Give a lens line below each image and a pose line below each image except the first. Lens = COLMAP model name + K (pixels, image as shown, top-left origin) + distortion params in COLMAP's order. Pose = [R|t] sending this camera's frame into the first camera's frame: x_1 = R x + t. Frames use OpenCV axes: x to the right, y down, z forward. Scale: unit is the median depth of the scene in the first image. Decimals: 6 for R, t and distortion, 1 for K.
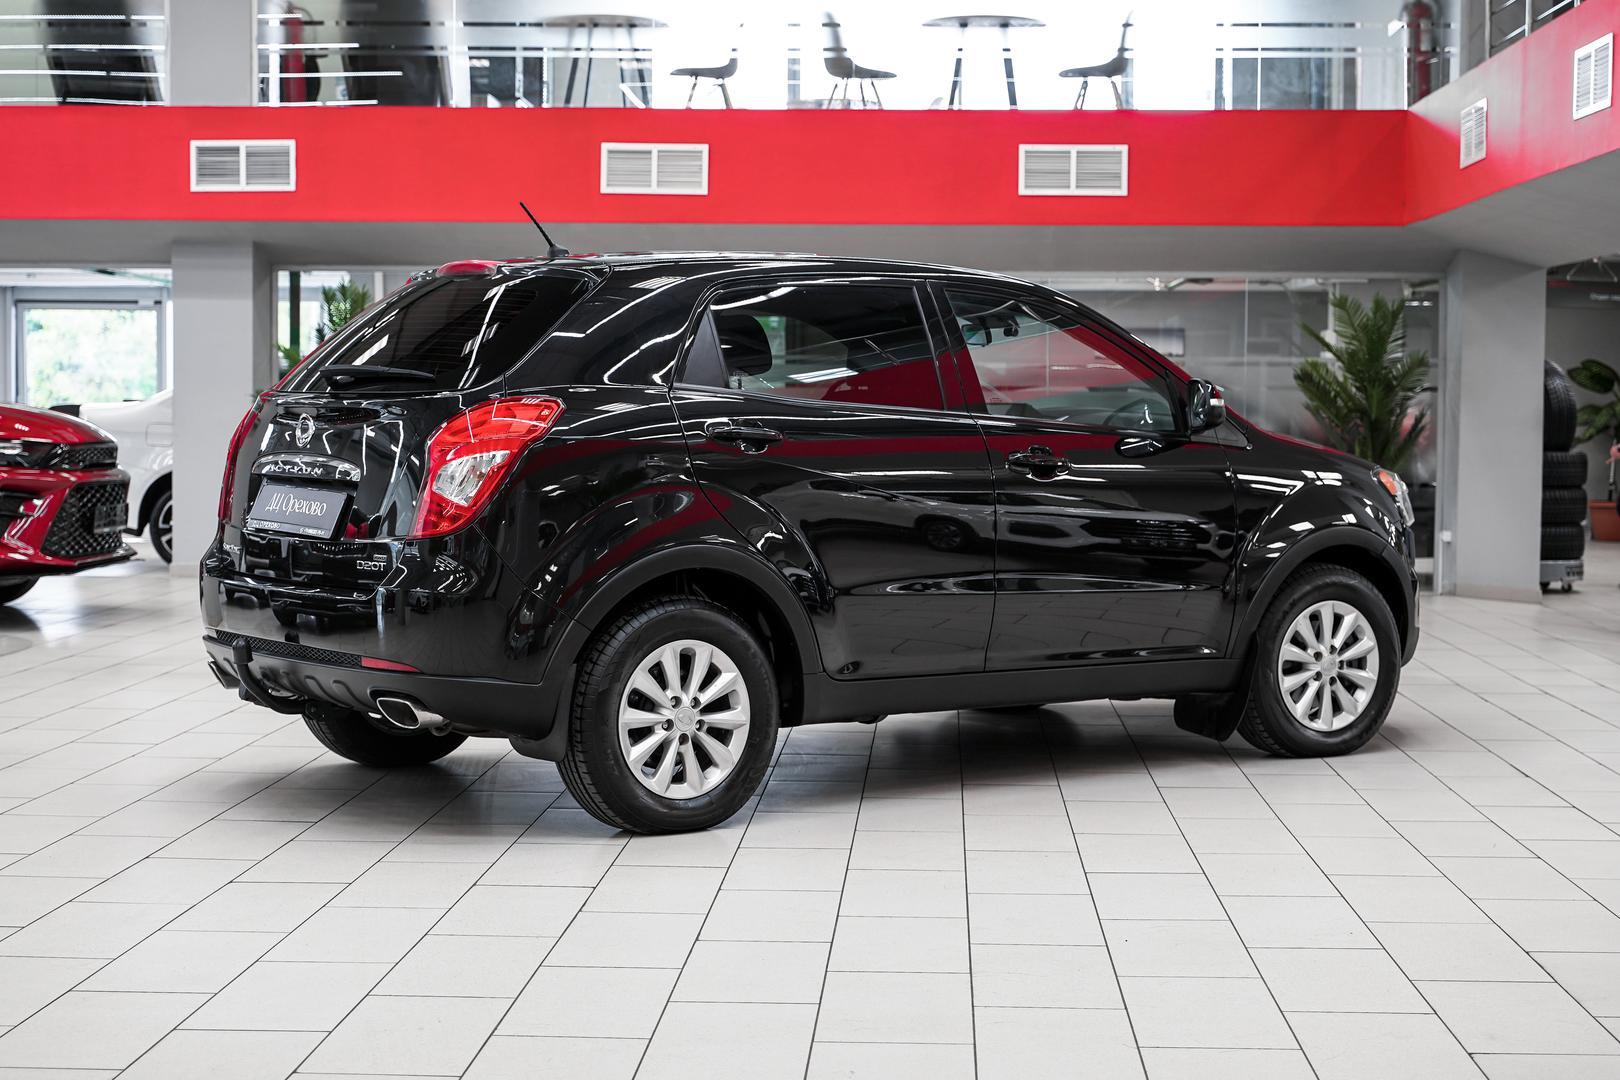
lens RADIAL K [[2426.3, 0, 809.0], [0, 2426.3, 526.4], [0, 0, 1]] dist [0.011279, 0.000000]
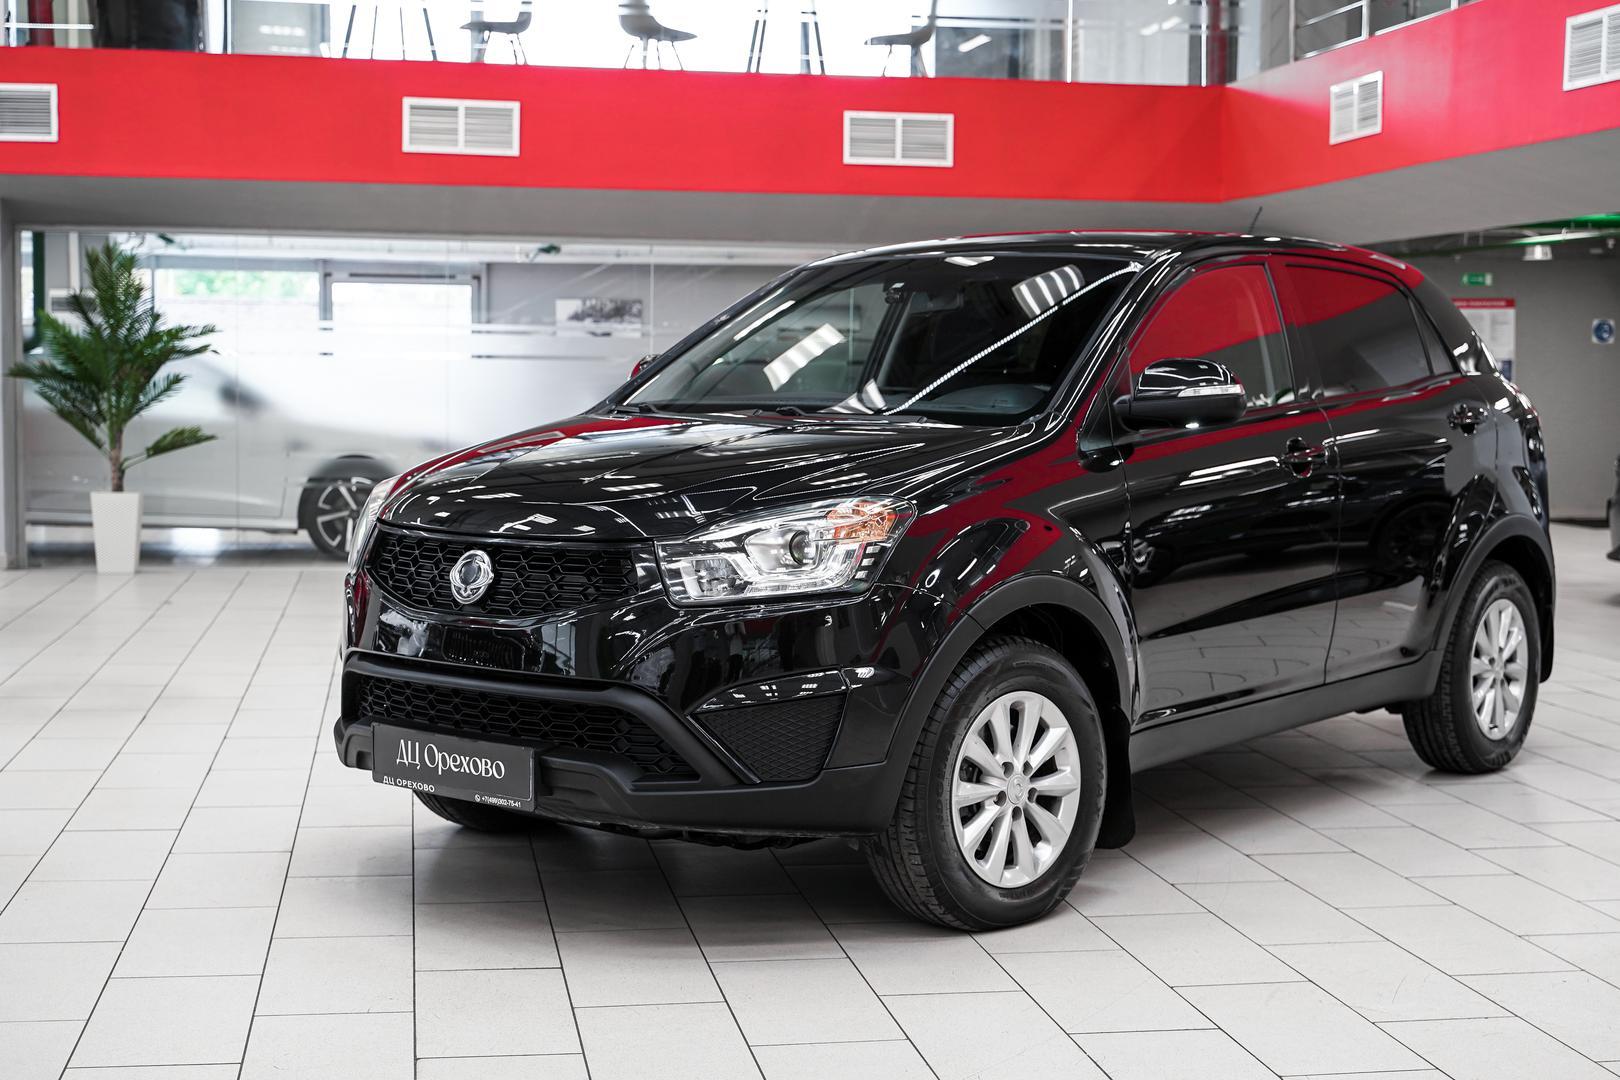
lens RADIAL K [[2223.3, 0, 814.3], [0, 2223.3, 549.8], [0, 0, 1]] dist [0.010159, 0.000000]
pose [[0.974289, -0.017323, 0.224634, -0.124181], [0.009864, 0.999363, 0.034283, -0.011989], [-0.225085, -0.031186, 0.973840, 0.125206]]
